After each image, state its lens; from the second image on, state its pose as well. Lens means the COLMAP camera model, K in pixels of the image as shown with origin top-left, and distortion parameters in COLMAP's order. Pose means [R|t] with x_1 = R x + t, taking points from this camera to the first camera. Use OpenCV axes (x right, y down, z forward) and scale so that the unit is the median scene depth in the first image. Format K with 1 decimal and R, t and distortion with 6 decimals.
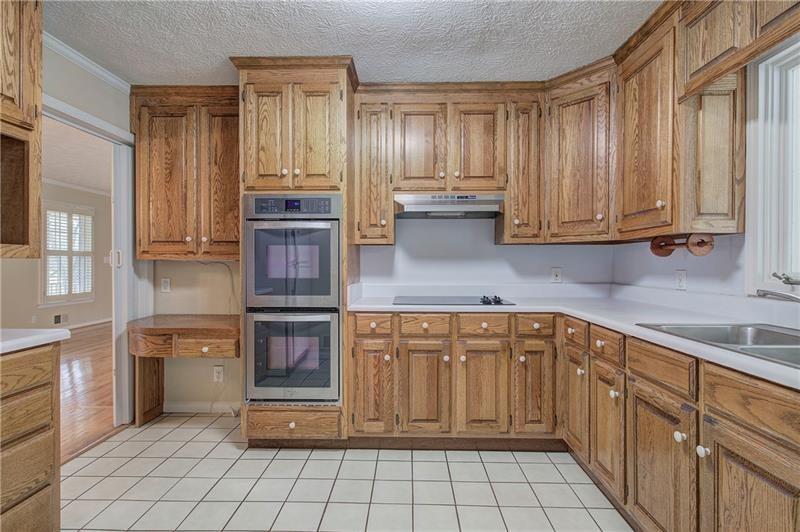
lens RADIAL K [[386.8, 0, 397.5], [0, 386.8, 264.8], [0, 0, 1]] dist [-0.000983, 0.000195]
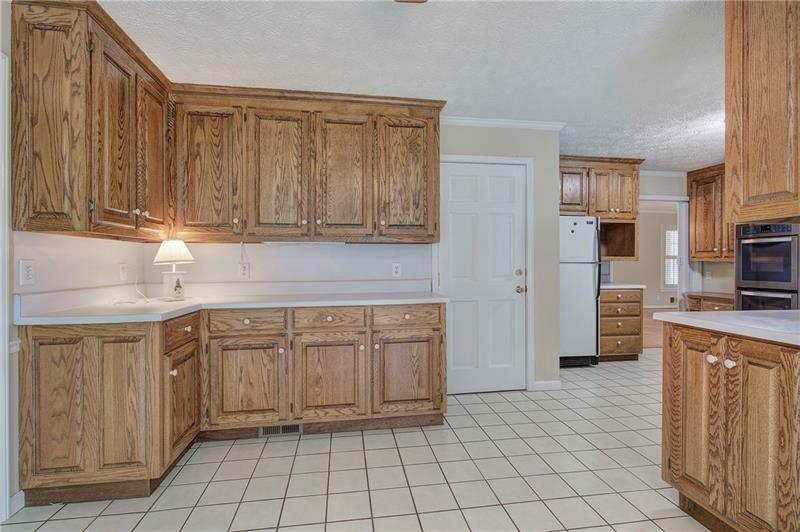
lens RADIAL K [[386.8, 0, 399.2], [0, 386.8, 266.1], [0, 0, 1]] dist [-0.000983, 0.000195]
pose [[0.184004, 0.004351, -0.982916, 0.962106], [-0.005553, 0.999979, 0.003387, 0.012687], [0.982910, 0.004835, 0.184024, -0.785560]]
